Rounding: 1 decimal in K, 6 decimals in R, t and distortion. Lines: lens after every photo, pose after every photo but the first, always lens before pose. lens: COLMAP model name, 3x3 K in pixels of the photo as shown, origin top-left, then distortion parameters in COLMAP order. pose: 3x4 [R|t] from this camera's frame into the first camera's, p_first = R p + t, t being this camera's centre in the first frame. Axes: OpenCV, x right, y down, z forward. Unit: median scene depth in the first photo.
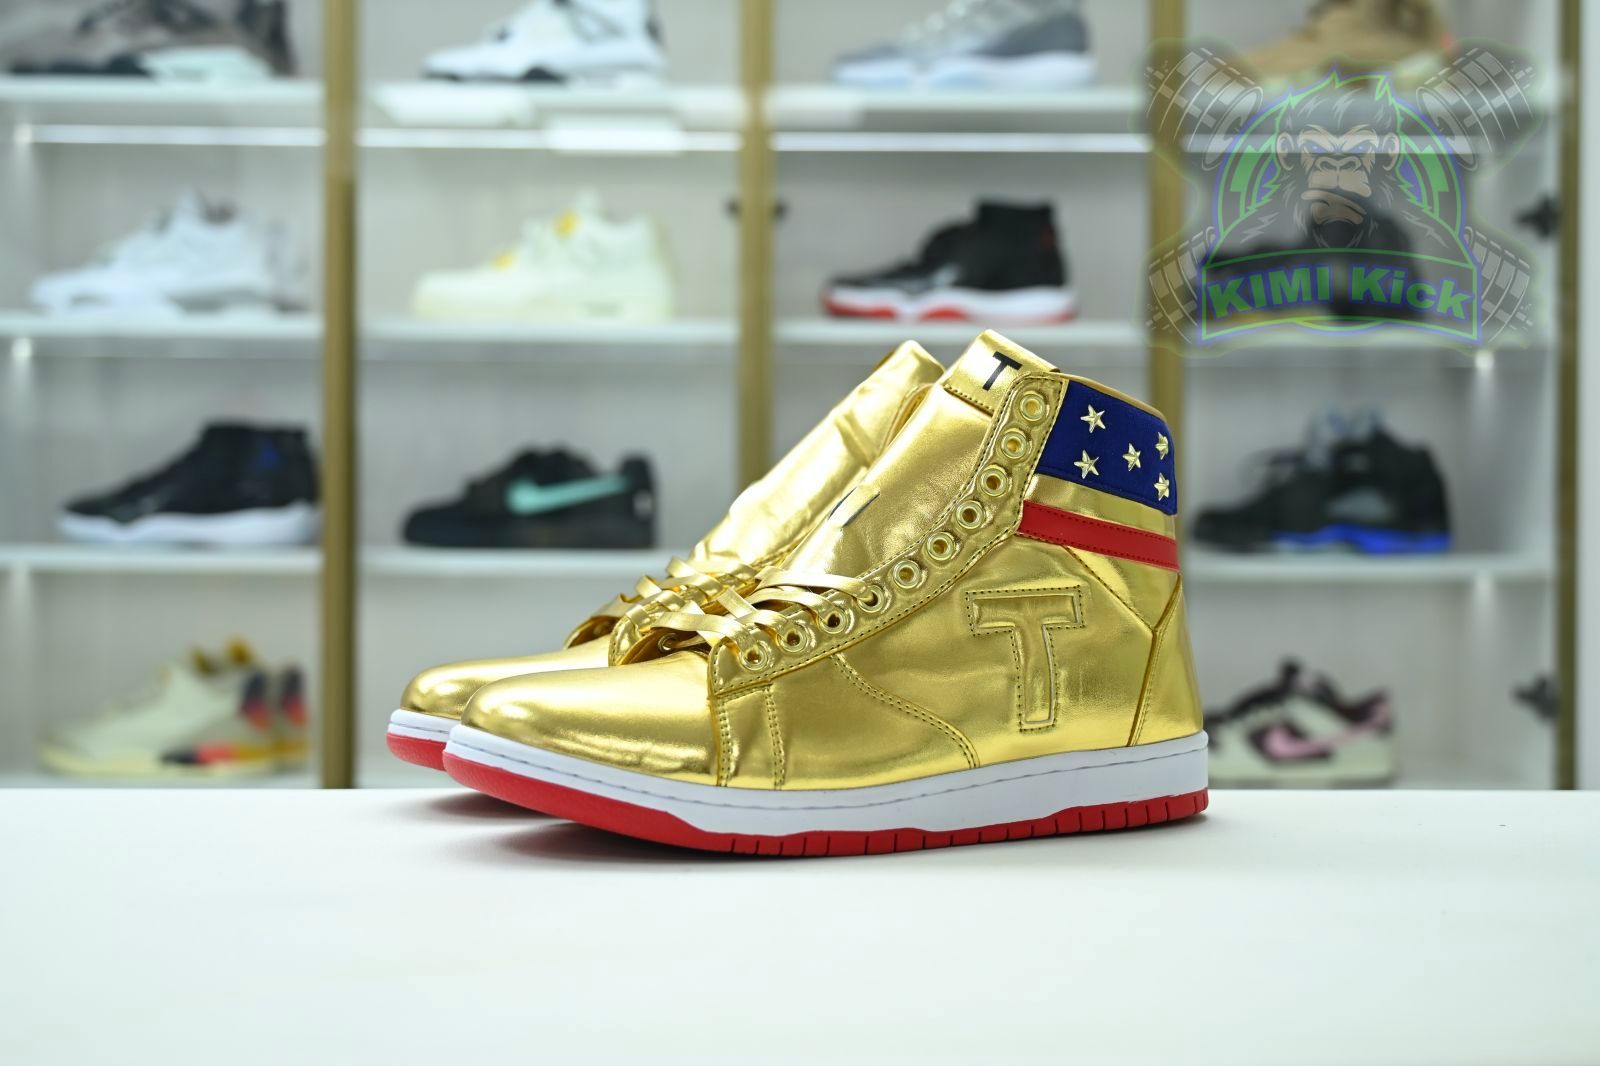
lens RADIAL K [[1992.2, 0, 804.2], [0, 1992.2, 522.6], [0, 0, 1]] dist [0.020906, 0.000000]
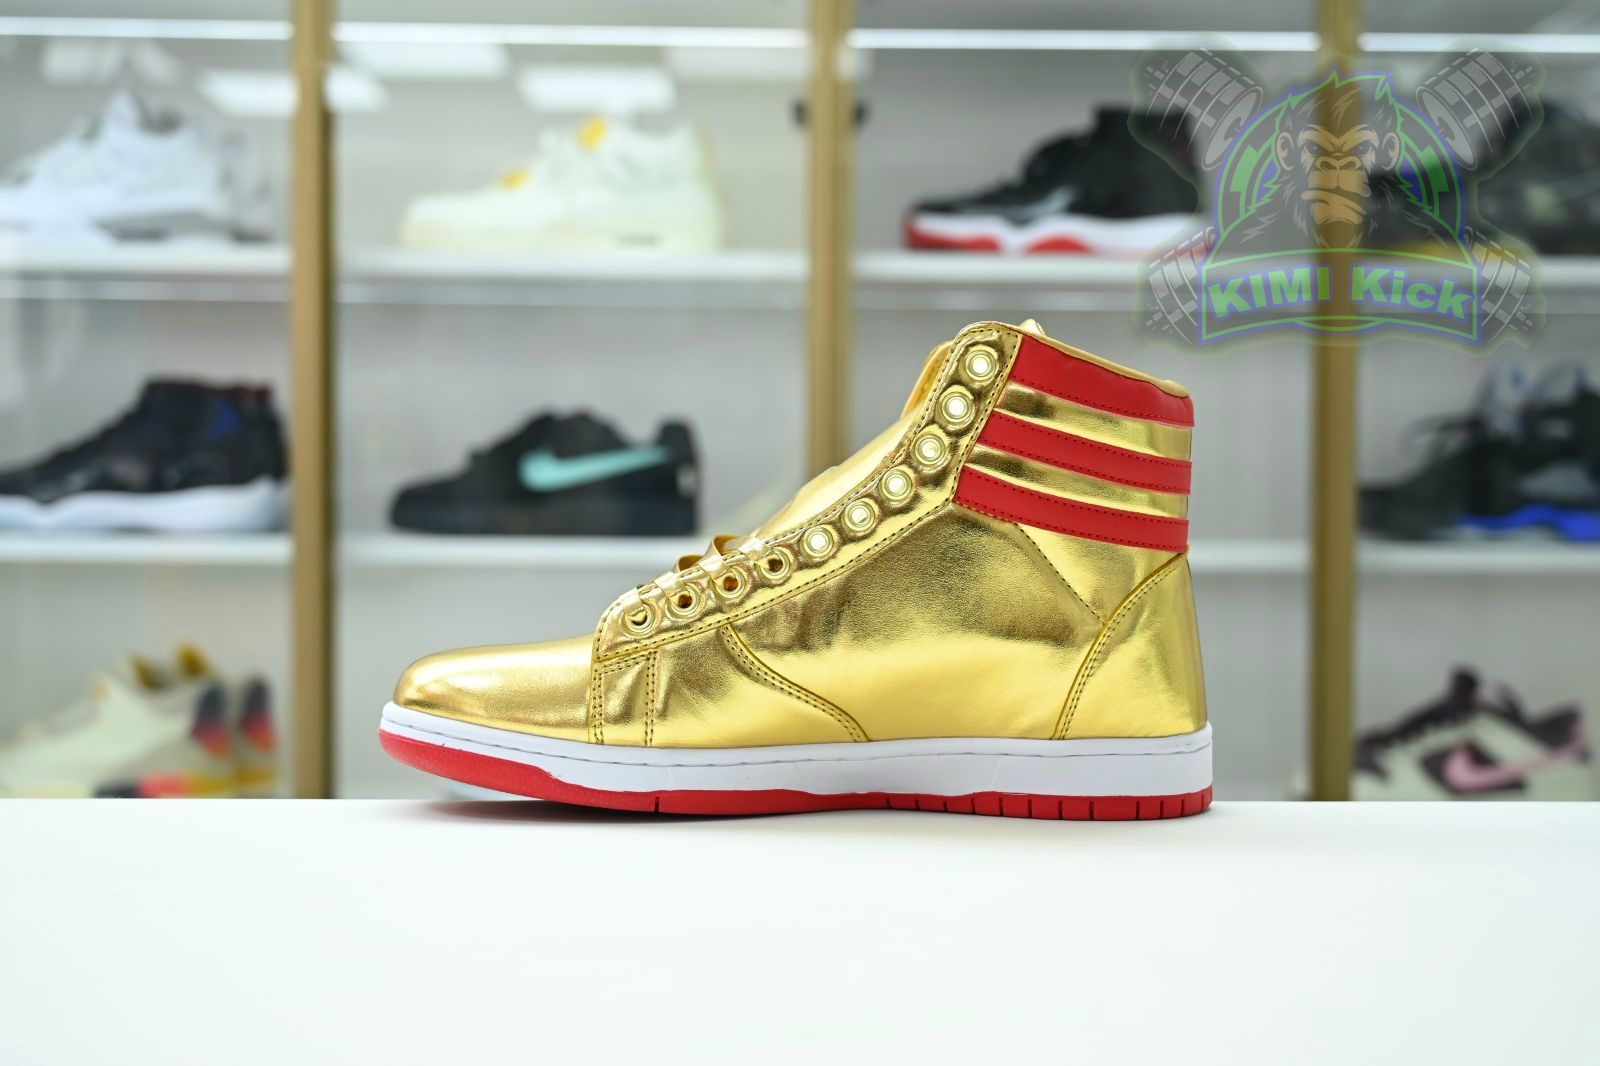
lens RADIAL K [[1992.2, 0, 810.4], [0, 1992.2, 535.1], [0, 0, 1]] dist [0.020906, 0.000000]
pose [[0.999904, 0.000015, 0.013822, -0.041505], [-0.000294, 0.999795, 0.020222, -0.003057], [-0.013819, -0.020224, 0.999700, 0.183726]]
